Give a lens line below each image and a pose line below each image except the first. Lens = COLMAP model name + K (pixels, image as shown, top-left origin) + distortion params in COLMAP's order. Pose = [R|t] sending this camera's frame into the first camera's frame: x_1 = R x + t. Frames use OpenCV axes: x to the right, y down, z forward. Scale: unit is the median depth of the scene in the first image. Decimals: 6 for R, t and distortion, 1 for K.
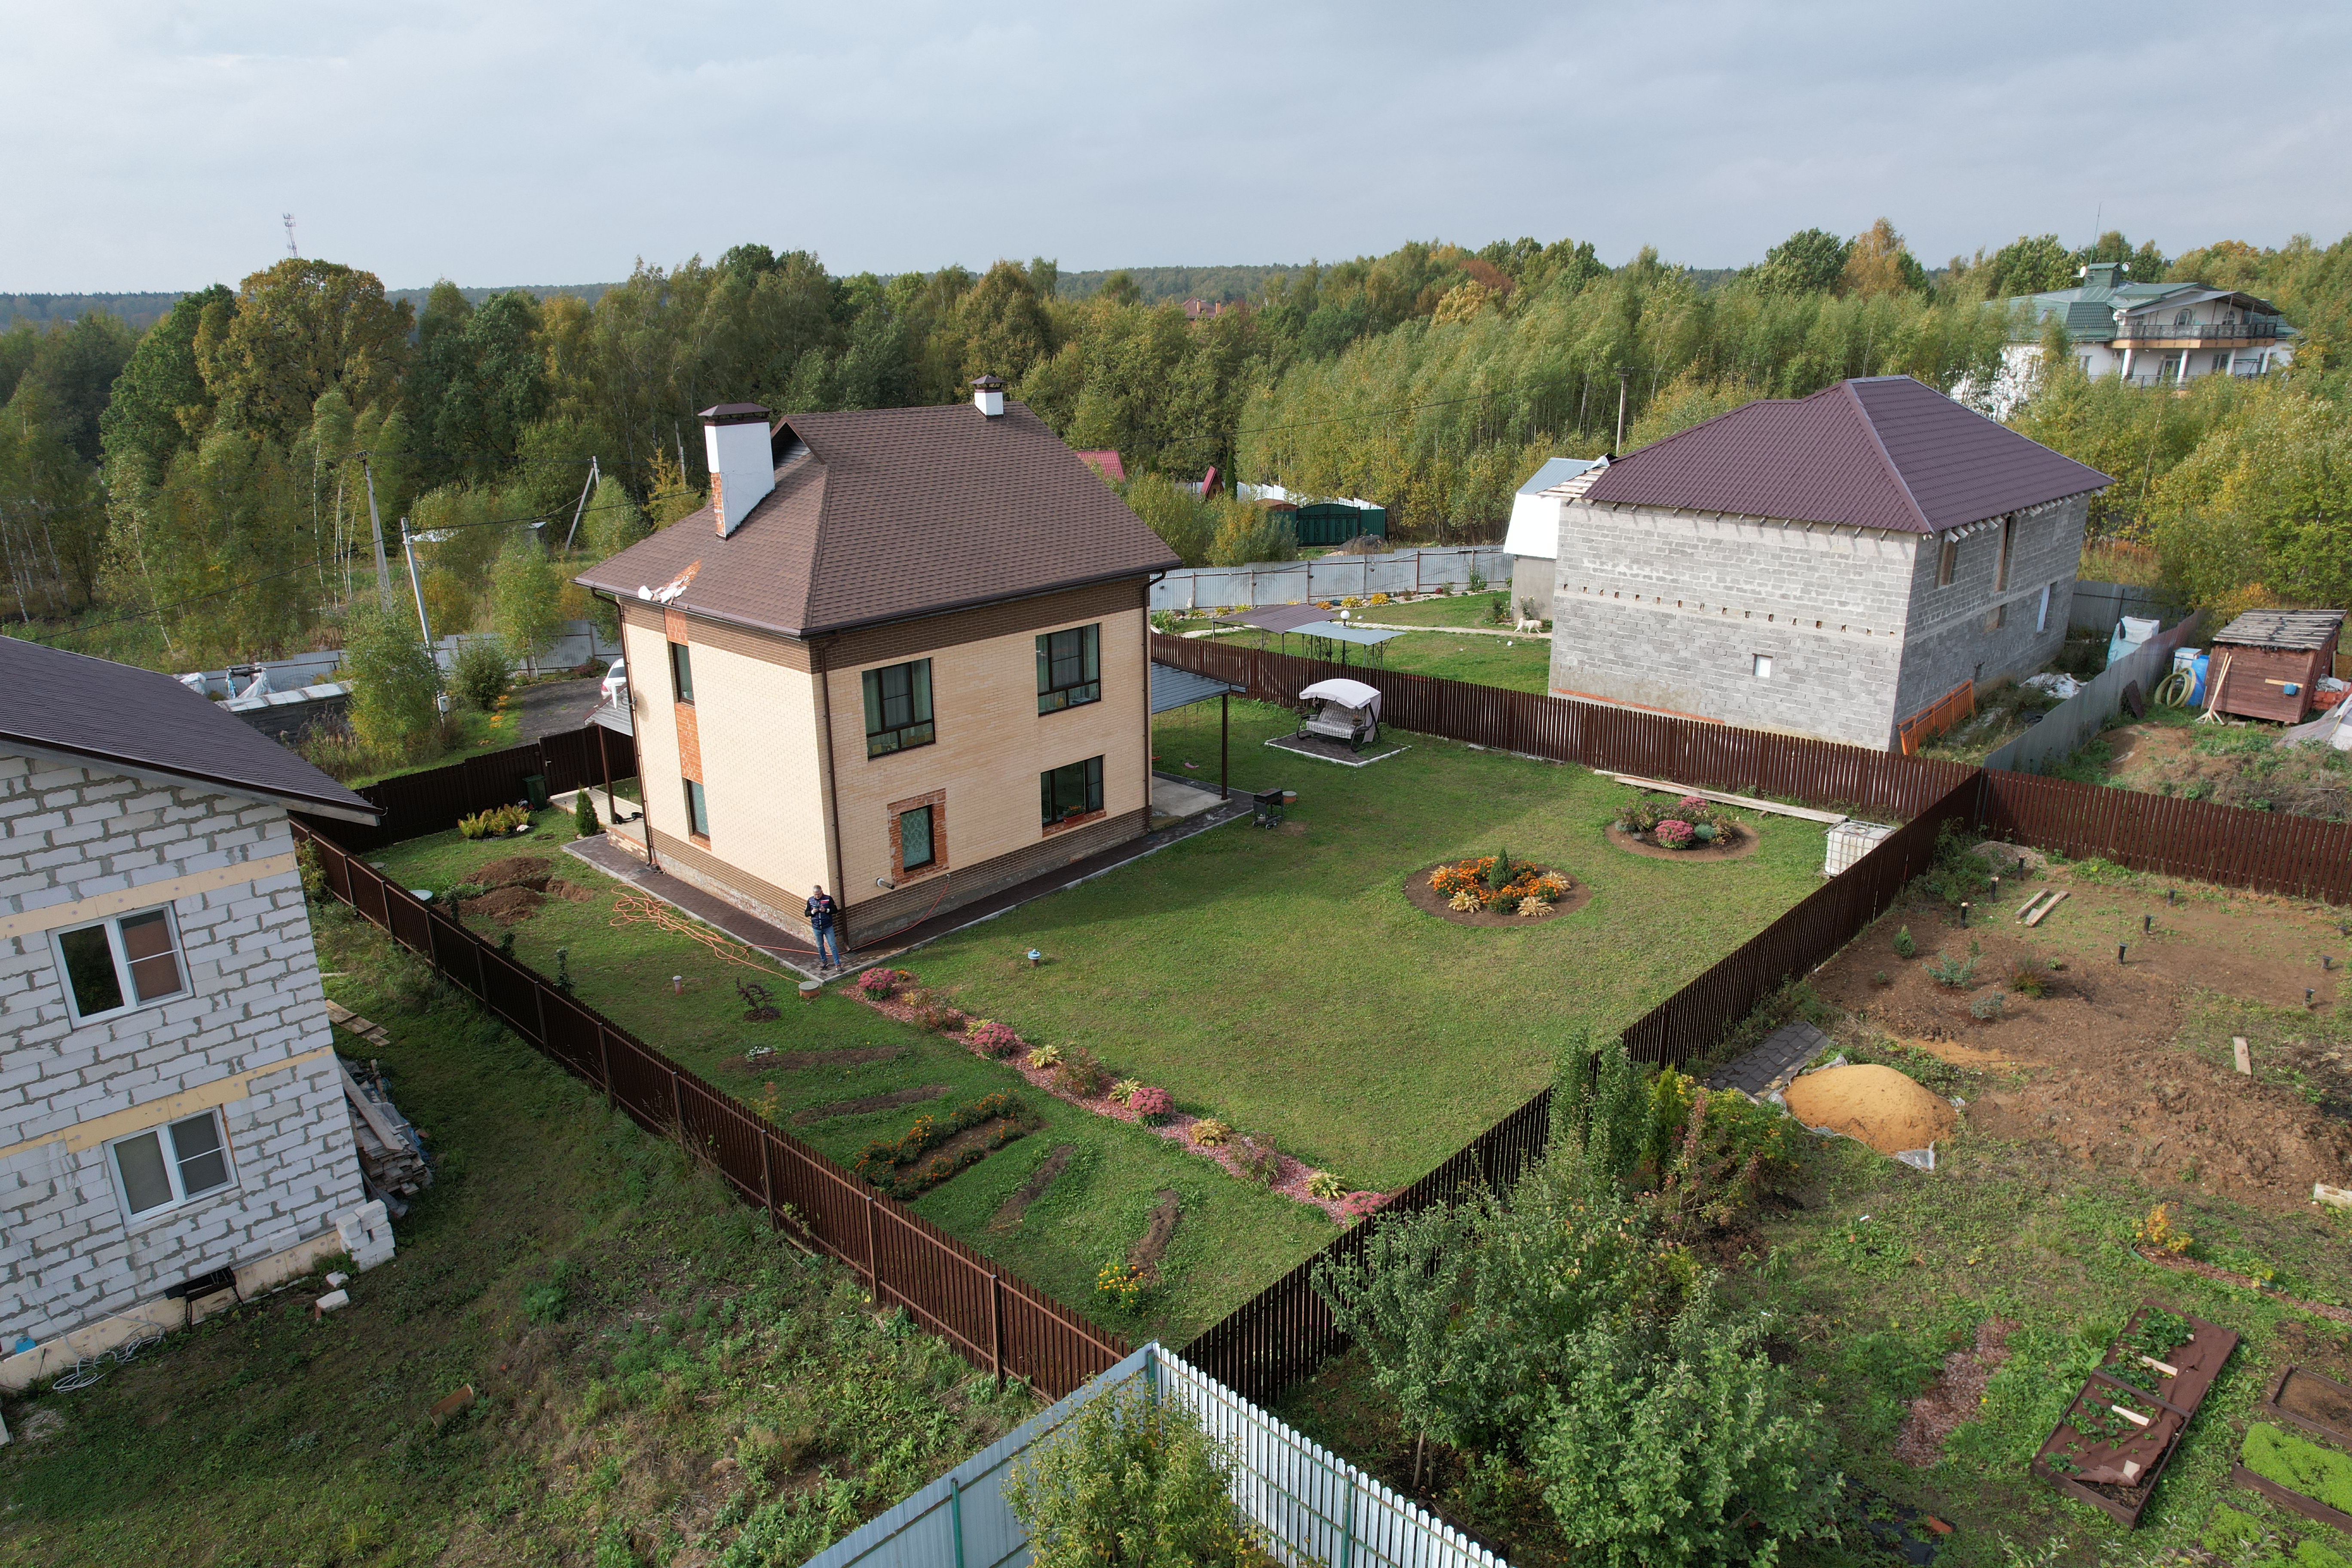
lens RADIAL K [[1503.8, 0, 1182.8], [0, 1503.8, 773.4], [0, 0, 1]] dist [-0.070782, 0.061690]
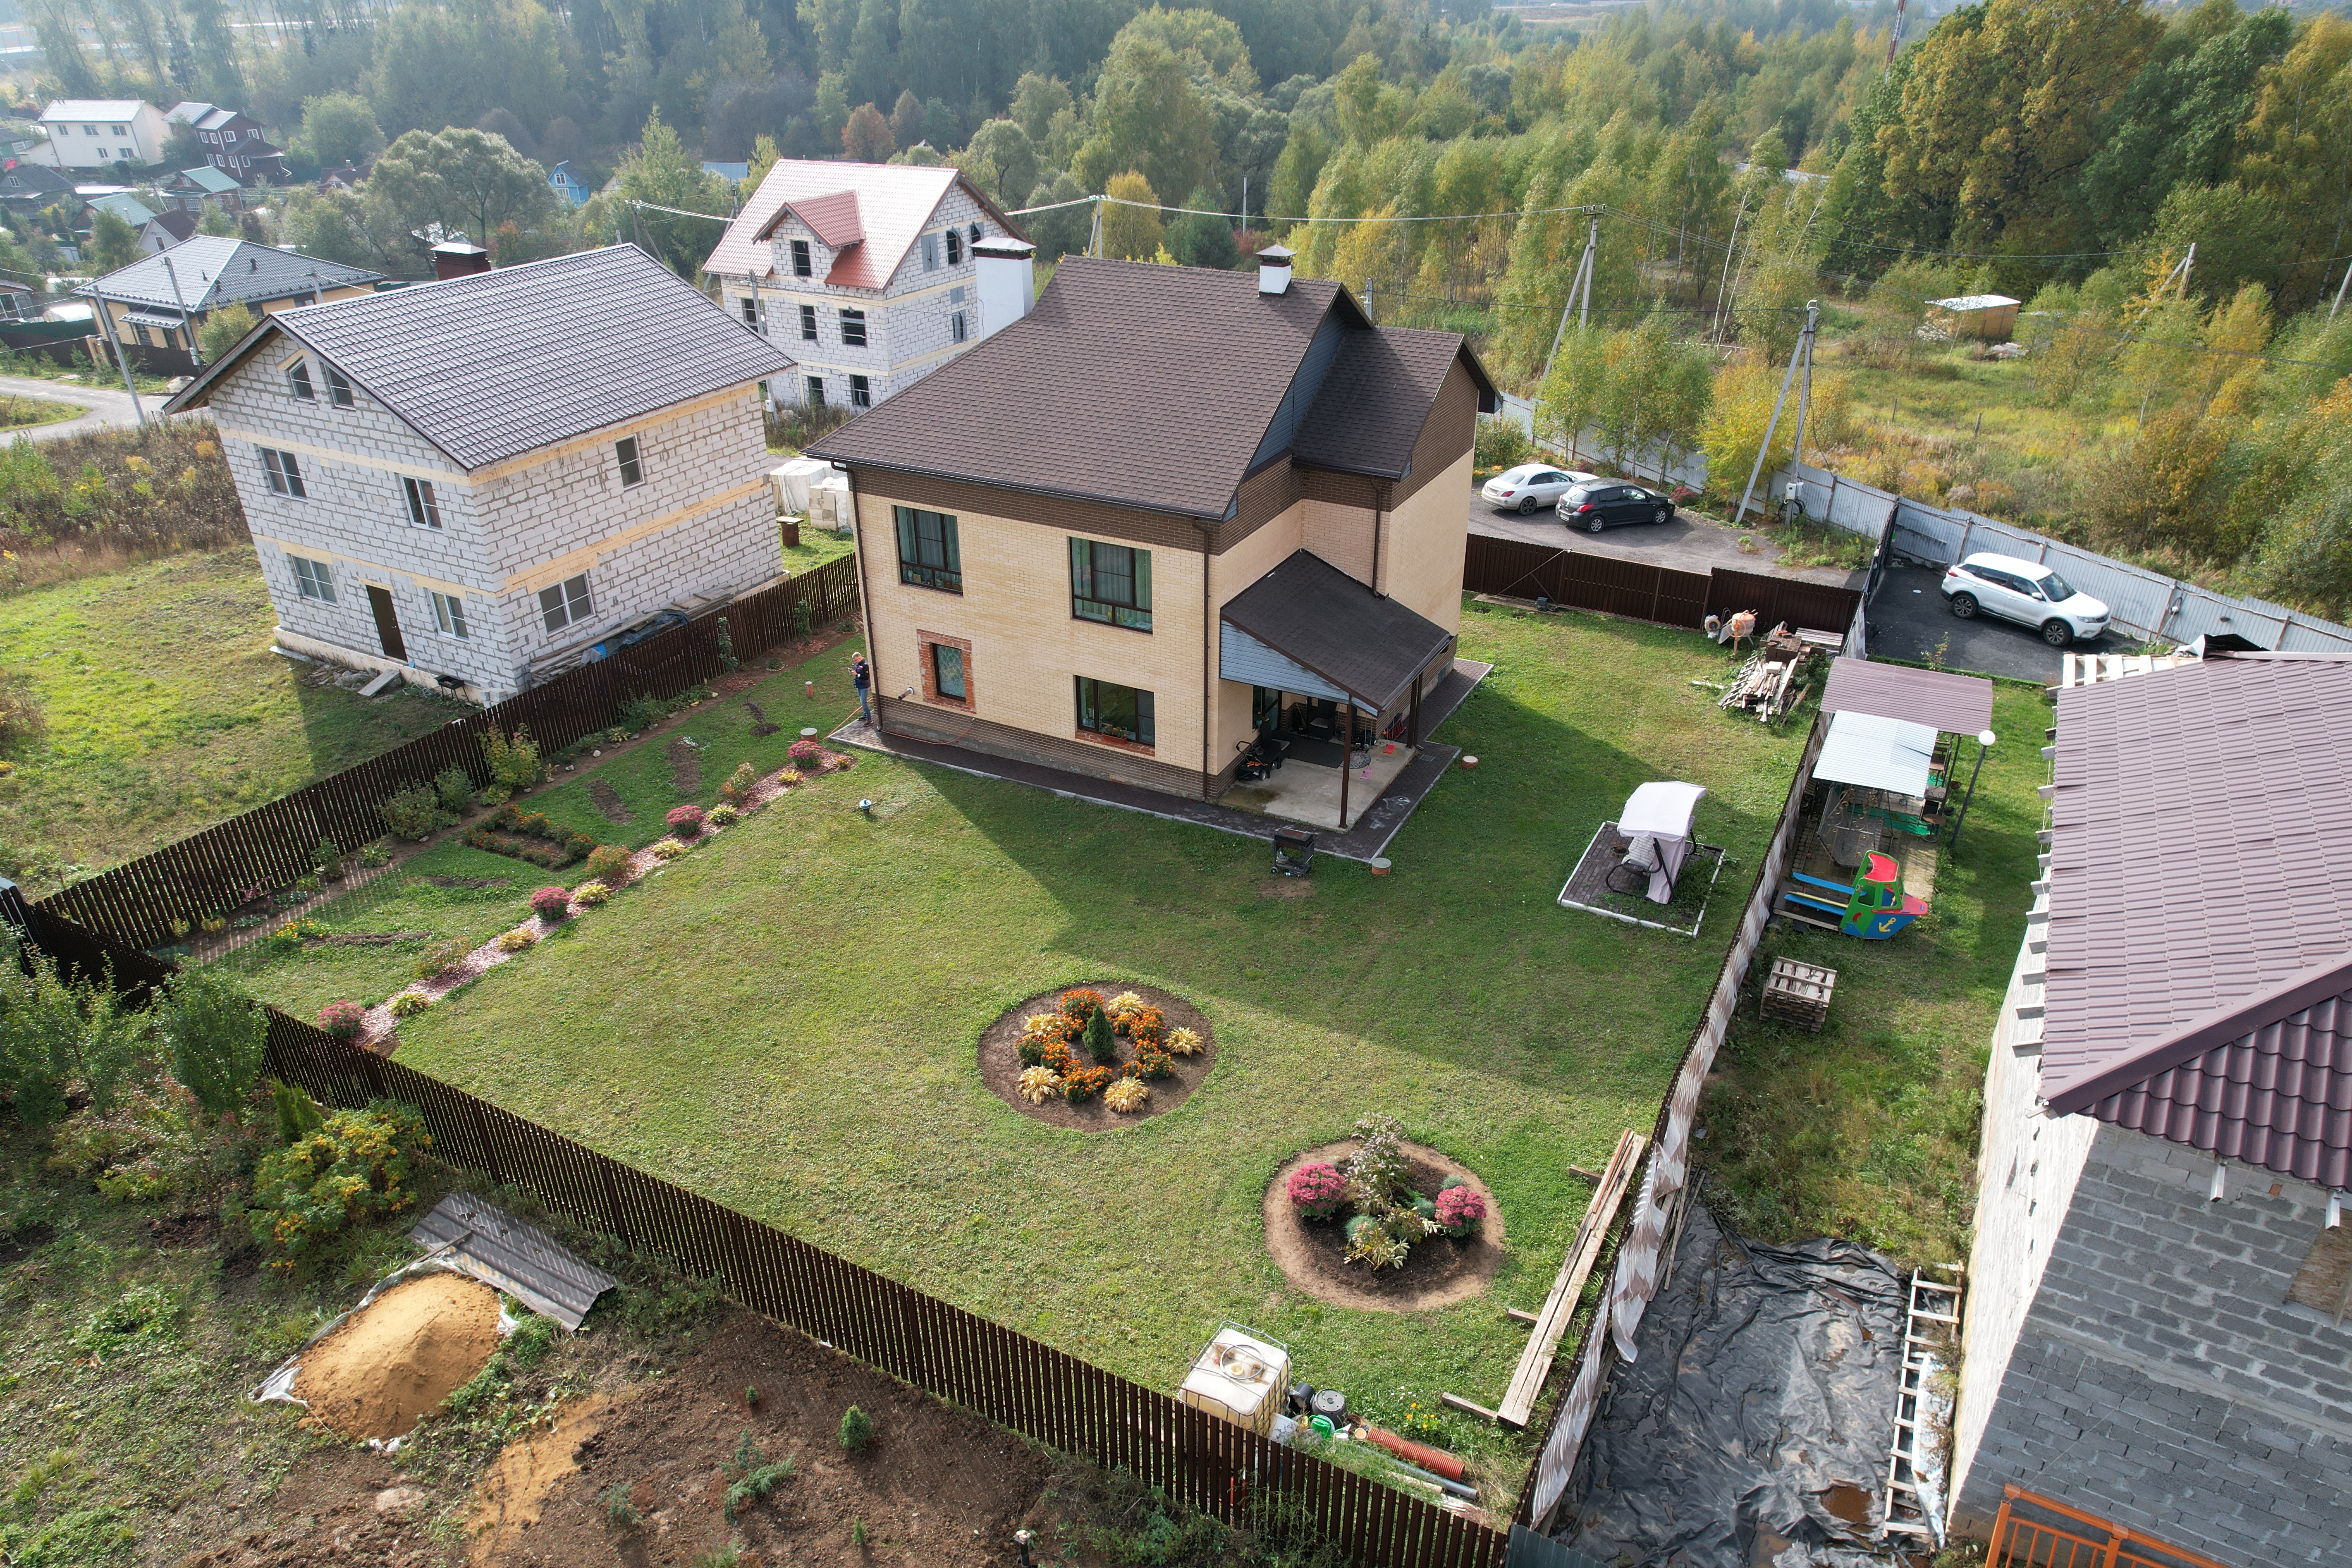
lens RADIAL K [[1503.8, 0, 1182.8], [0, 1503.8, 773.4], [0, 0, 1]] dist [-0.070782, 0.061690]
pose [[0.279645, 0.463527, -0.840798, 0.804672], [-0.284543, 0.876406, 0.388520, -0.357011], [0.916970, 0.130595, 0.376976, 0.747473]]
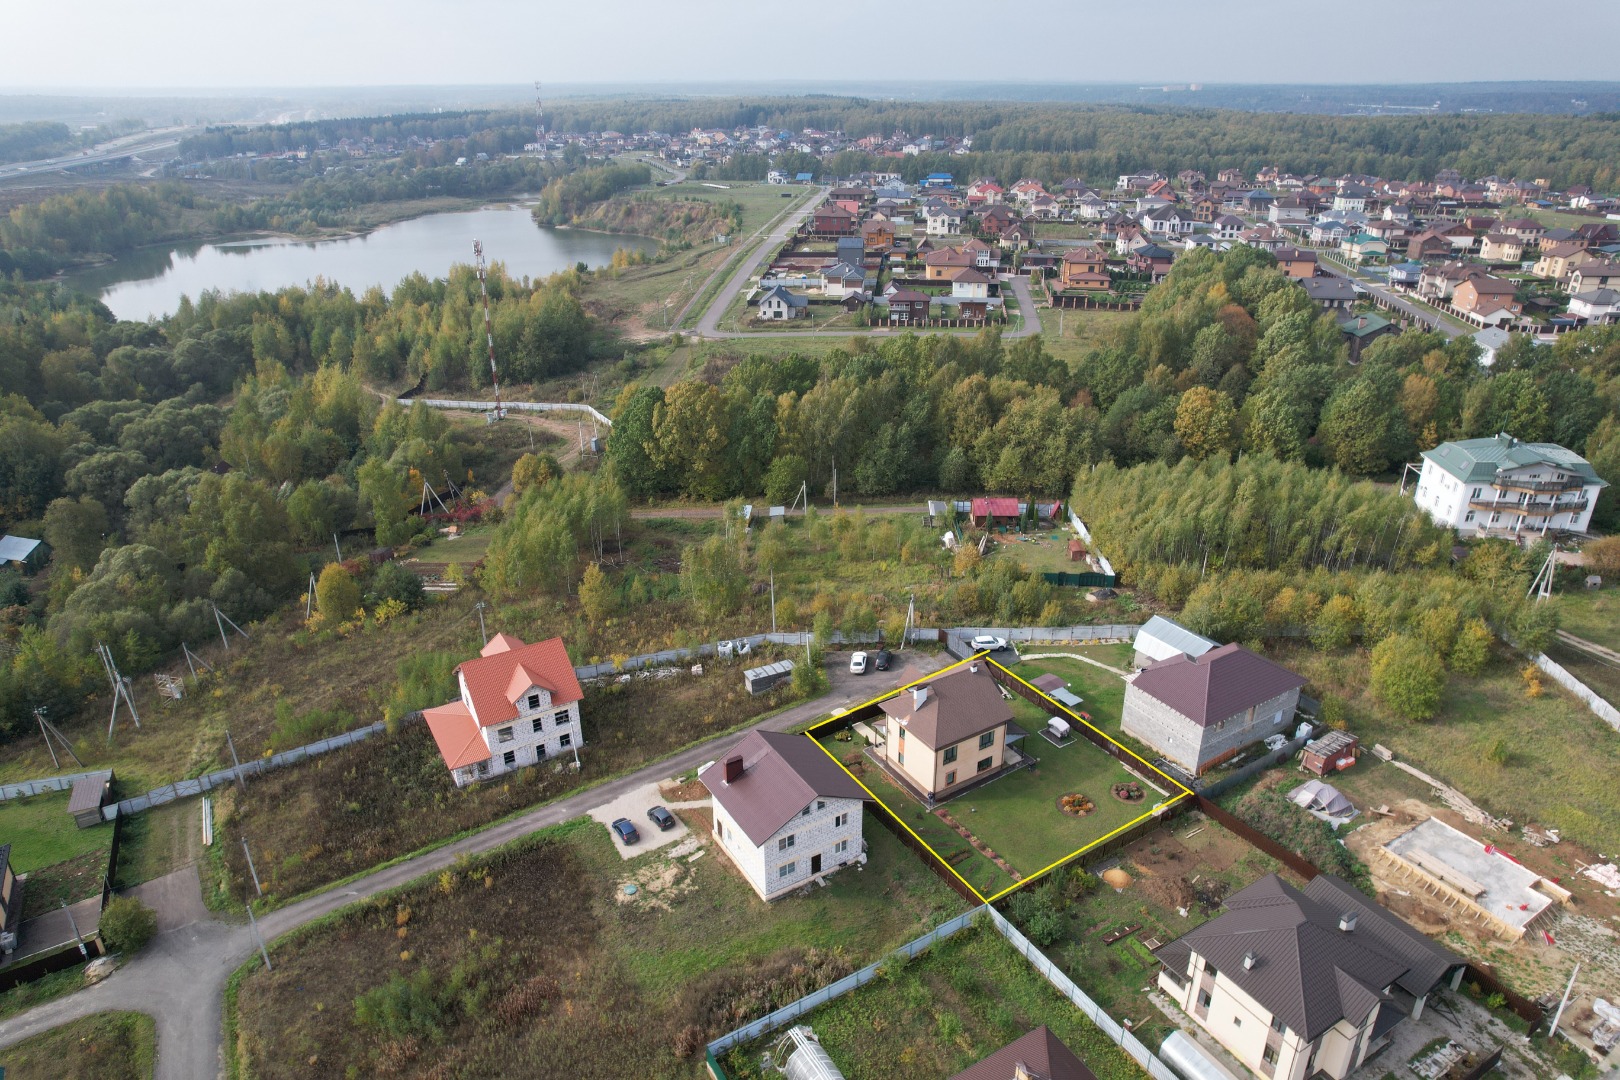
lens RADIAL K [[1035.8, 0, 814.7], [0, 1035.8, 532.7], [0, 0, 1]] dist [-0.070782, 0.061690]
pose [[0.969343, 0.101720, -0.223670, 0.054072], [-0.075792, 0.989679, 0.121617, -1.067669], [0.233732, -0.100936, 0.967048, -2.124718]]
